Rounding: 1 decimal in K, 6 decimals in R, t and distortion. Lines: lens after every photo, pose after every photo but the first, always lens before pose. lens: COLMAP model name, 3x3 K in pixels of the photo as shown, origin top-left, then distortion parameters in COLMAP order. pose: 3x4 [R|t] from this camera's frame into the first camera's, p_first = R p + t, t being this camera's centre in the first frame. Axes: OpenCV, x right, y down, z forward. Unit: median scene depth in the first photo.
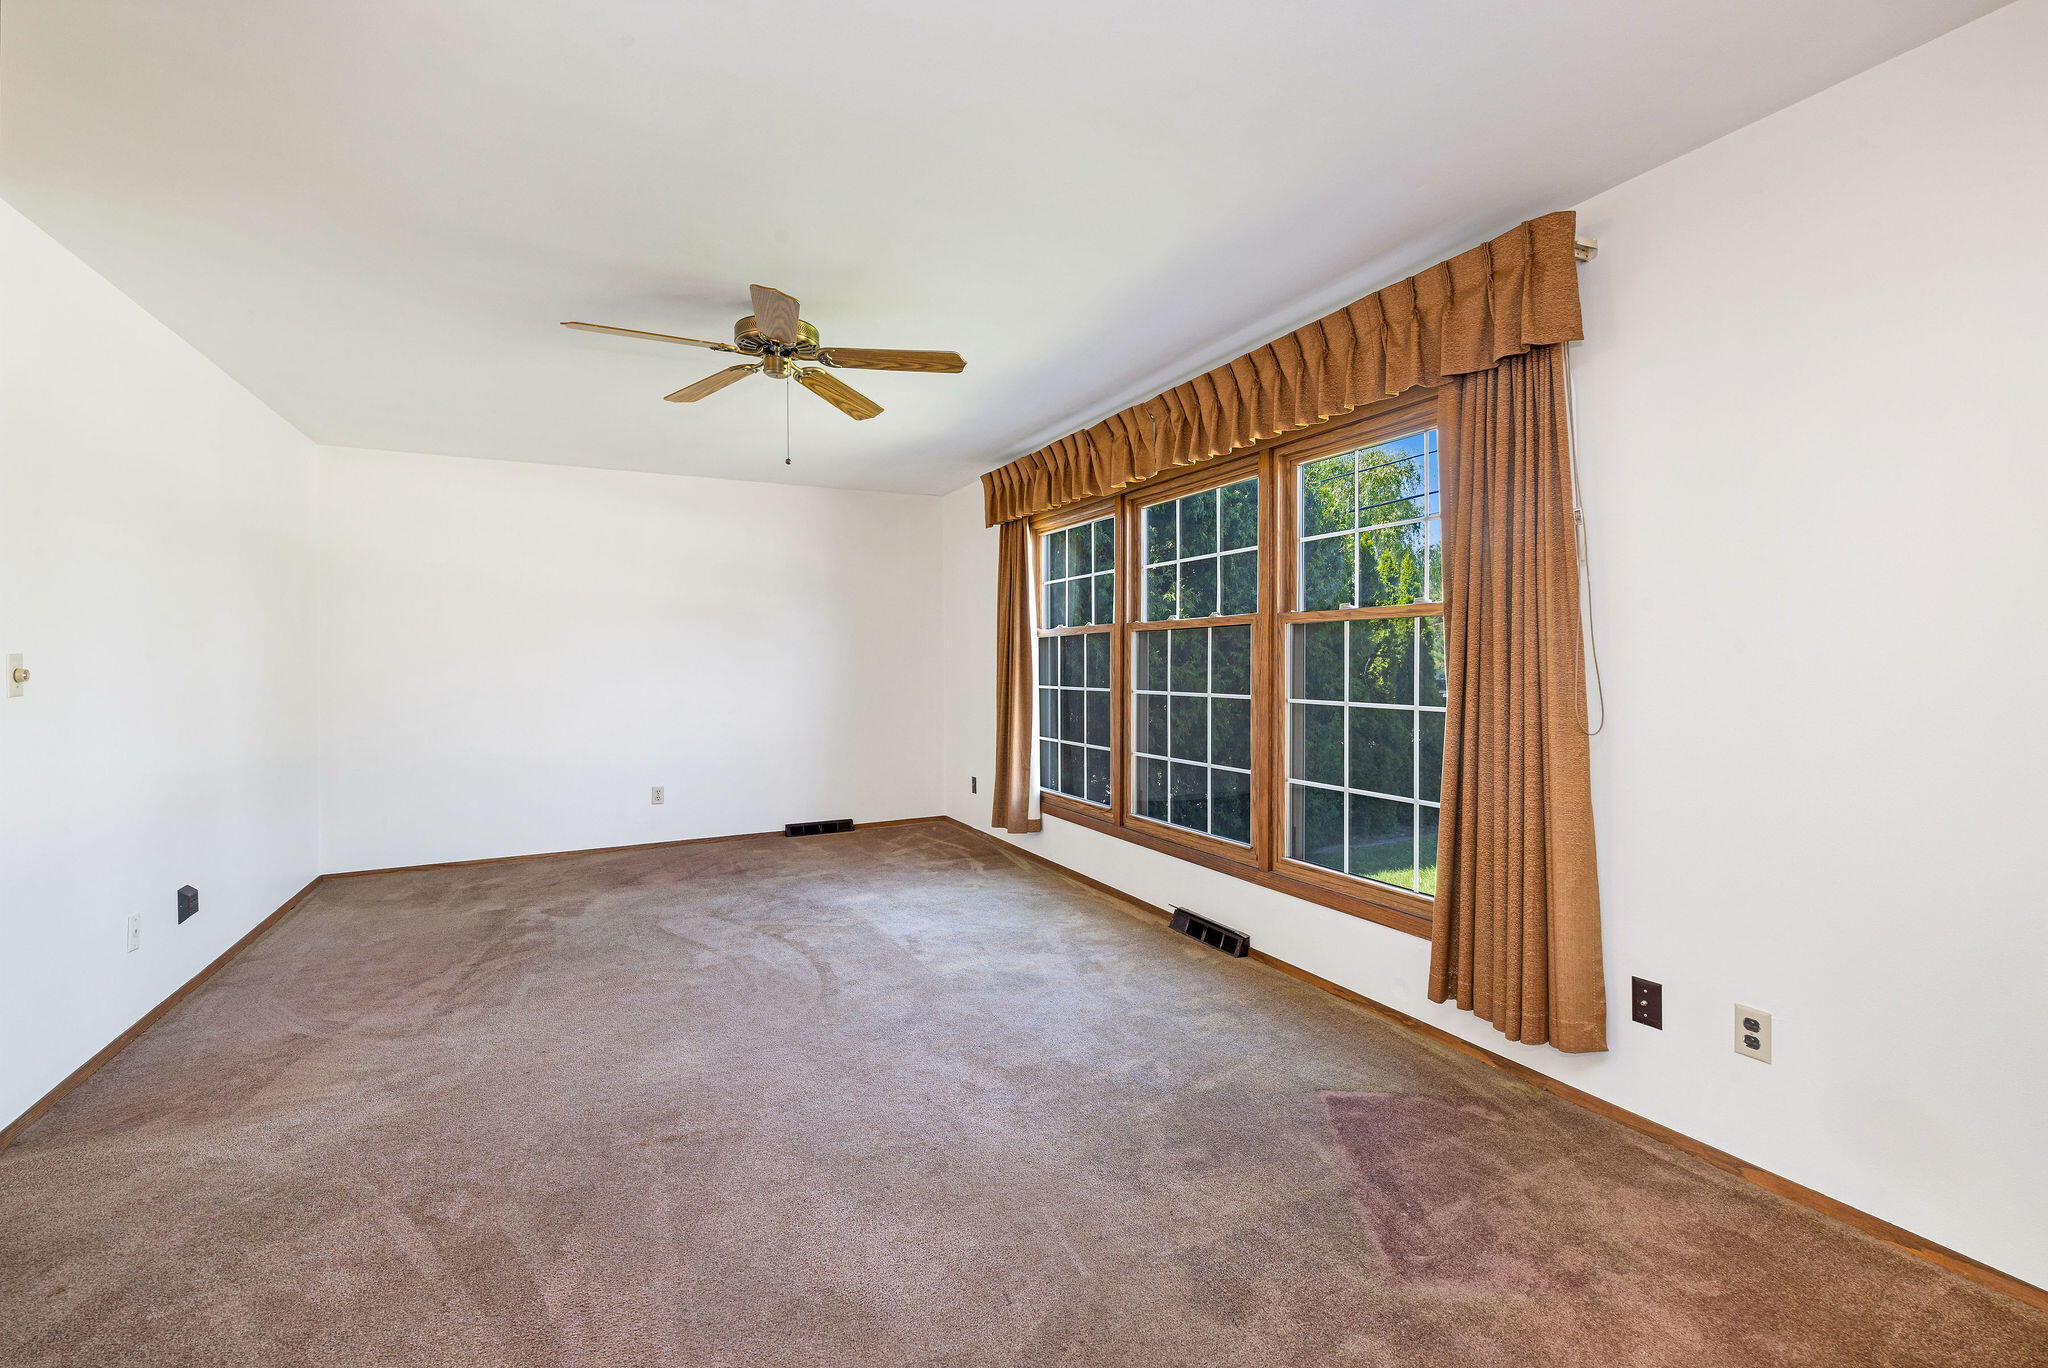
lens RADIAL K [[866.3, 0, 1022.1], [0, 866.3, 674.3], [0, 0, 1]] dist [0.001403, 0.000102]
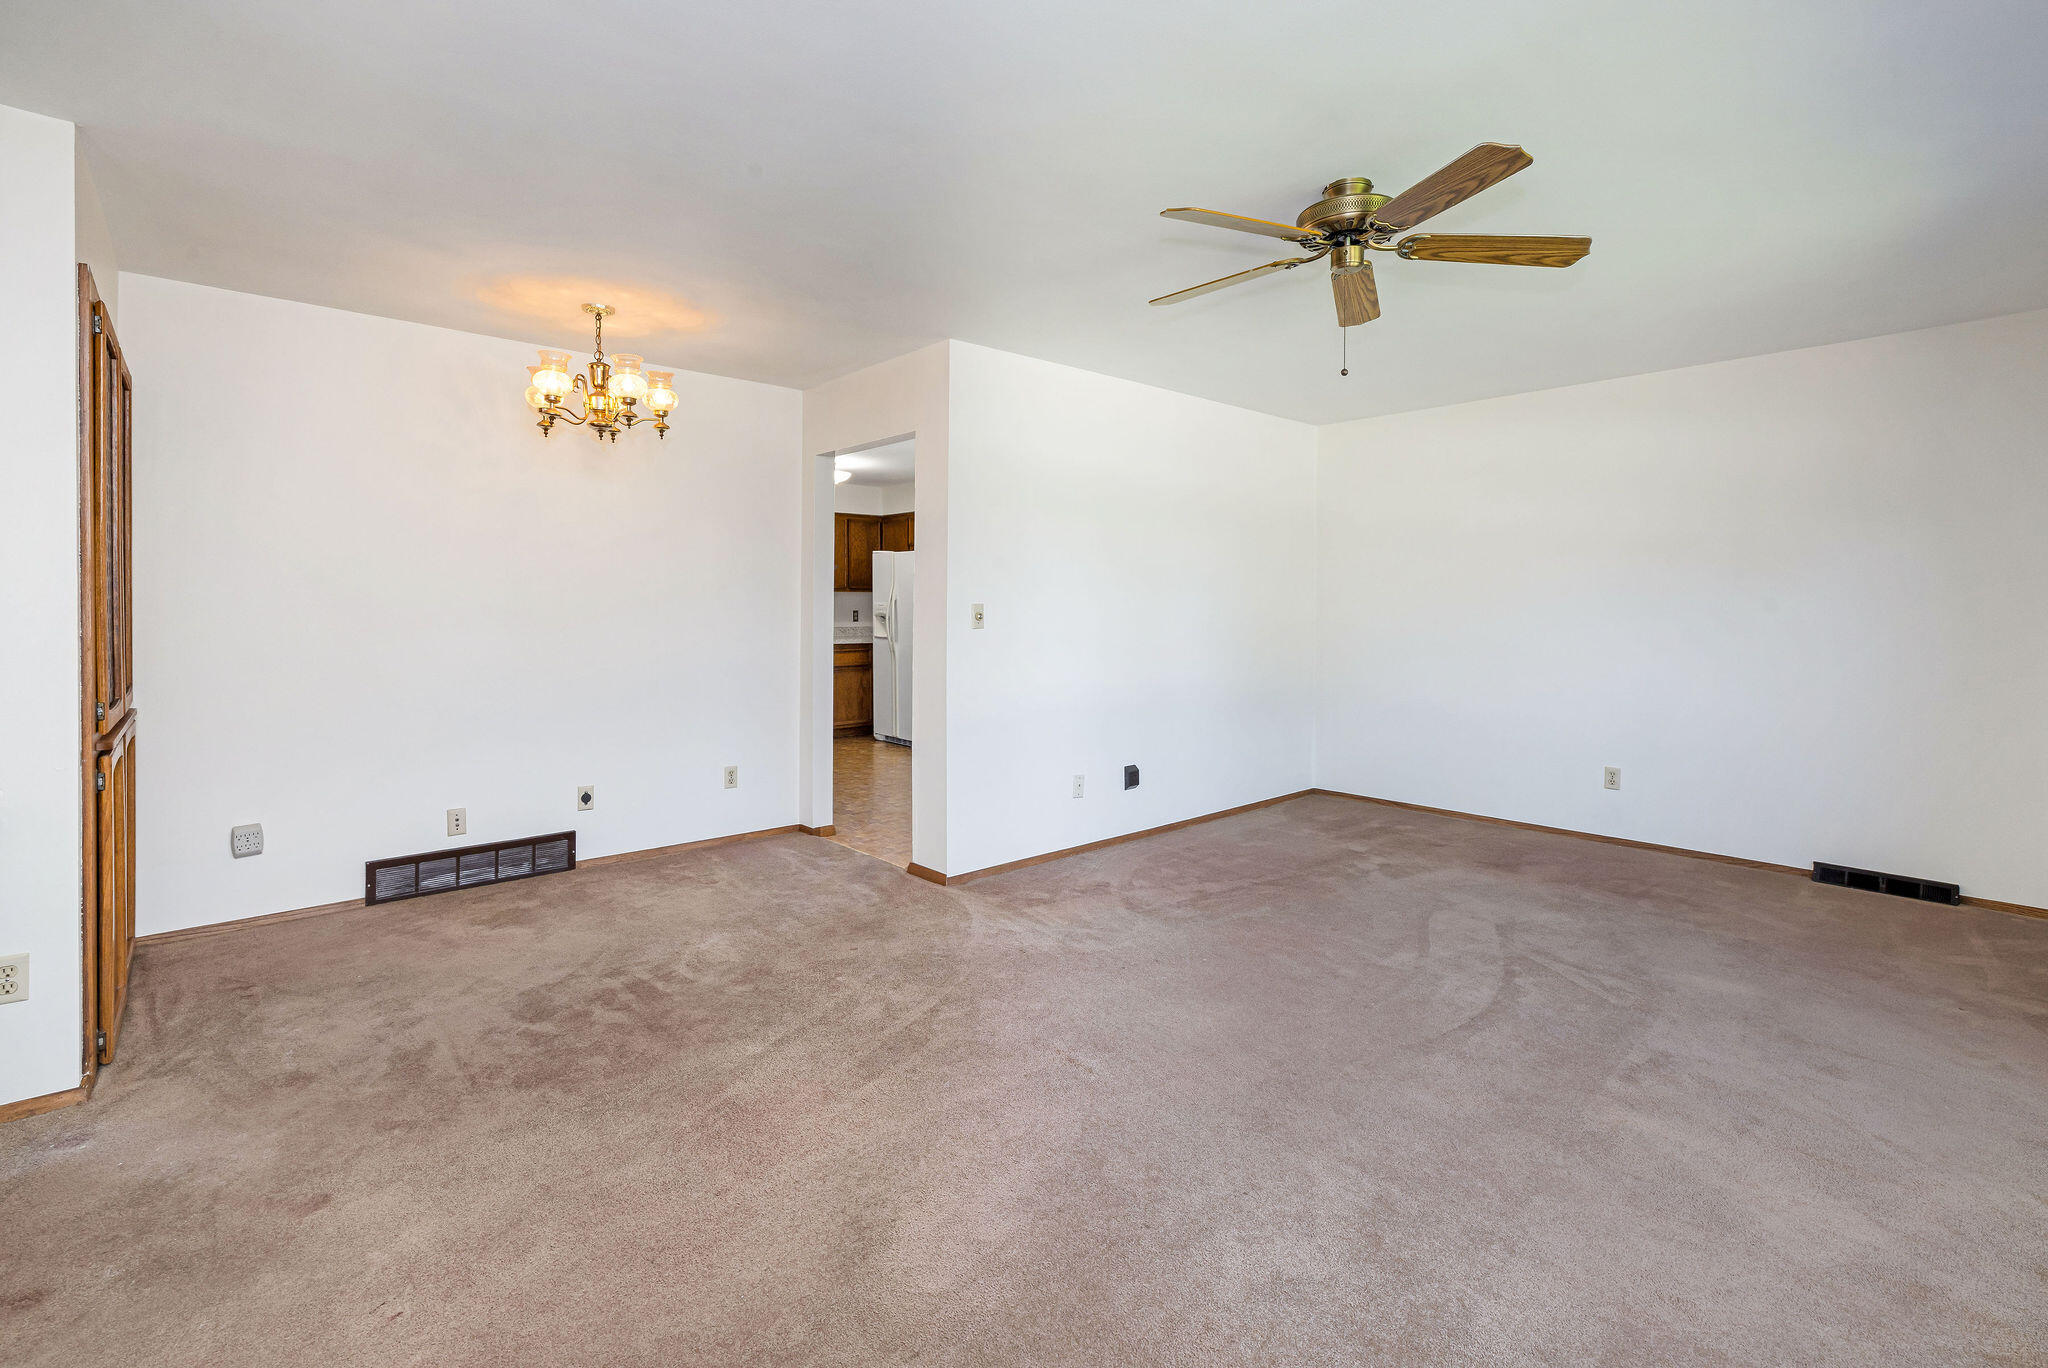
lens RADIAL K [[906.1, 0, 1023.6], [0, 906.1, 622.1], [0, 0, 1]] dist [-0.000058, -0.000334]
pose [[0.259553, 0.022823, -0.965459, 0.428282], [-0.022266, 0.999596, 0.017644, -0.014735], [0.965472, 0.016917, 0.259957, 0.428623]]
